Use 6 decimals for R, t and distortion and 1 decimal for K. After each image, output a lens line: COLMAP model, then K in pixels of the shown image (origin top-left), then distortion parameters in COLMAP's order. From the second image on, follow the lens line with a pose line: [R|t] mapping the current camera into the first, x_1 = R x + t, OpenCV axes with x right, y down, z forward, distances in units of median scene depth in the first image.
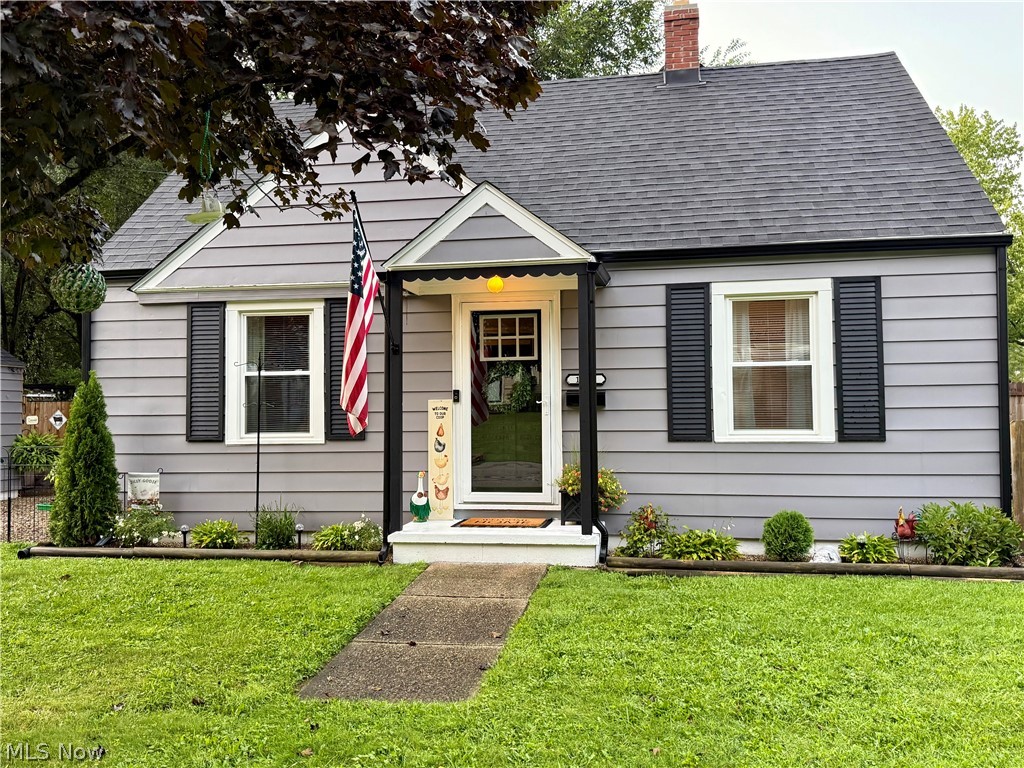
lens RADIAL K [[857.0, 0, 512.0], [0, 857.0, 384.0], [0, 0, 1]] dist [0.134471, -0.234432]
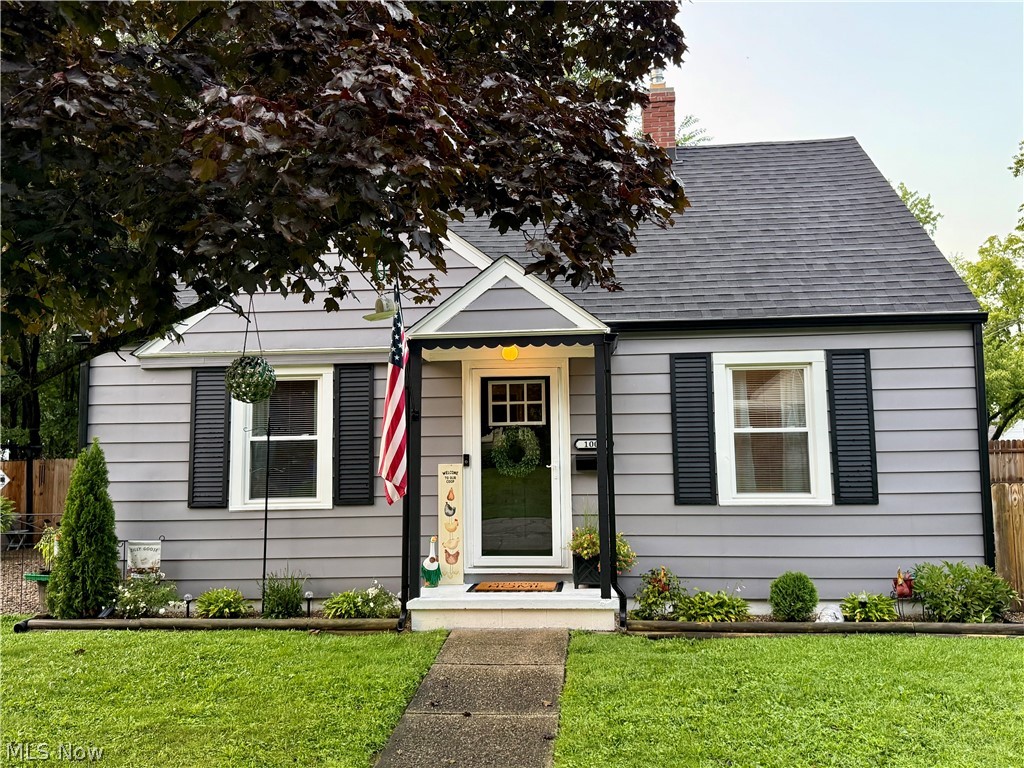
lens RADIAL K [[857.0, 0, 512.0], [0, 857.0, 384.0], [0, 0, 1]] dist [0.134471, -0.234432]
pose [[0.996113, 0.004866, 0.087949, -0.105749], [0.000434, 0.998190, -0.060141, -0.015888], [-0.088083, 0.059945, 0.994308, -0.023523]]
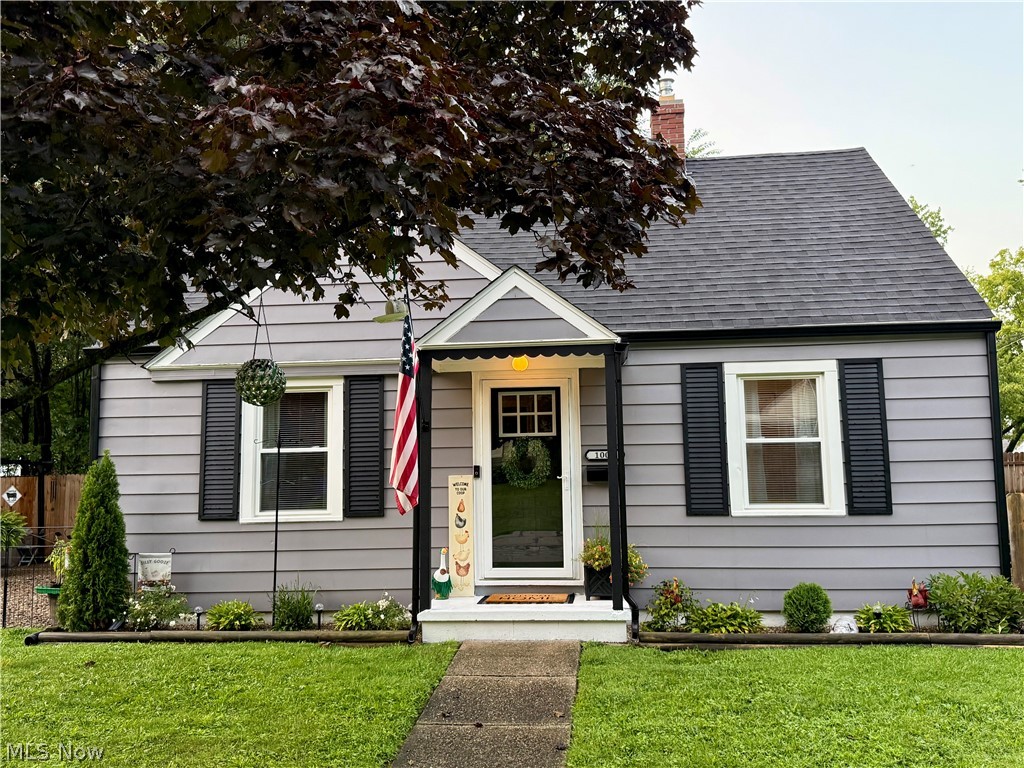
lens RADIAL K [[857.4, 0, 514.4], [0, 857.4, 391.1], [0, 0, 1]] dist [0.133049, -0.232701]
pose [[0.996847, 0.001880, 0.079325, -0.106117], [0.003767, 0.997471, -0.070979, -0.009330], [-0.079257, 0.071054, 0.994319, -0.020411]]
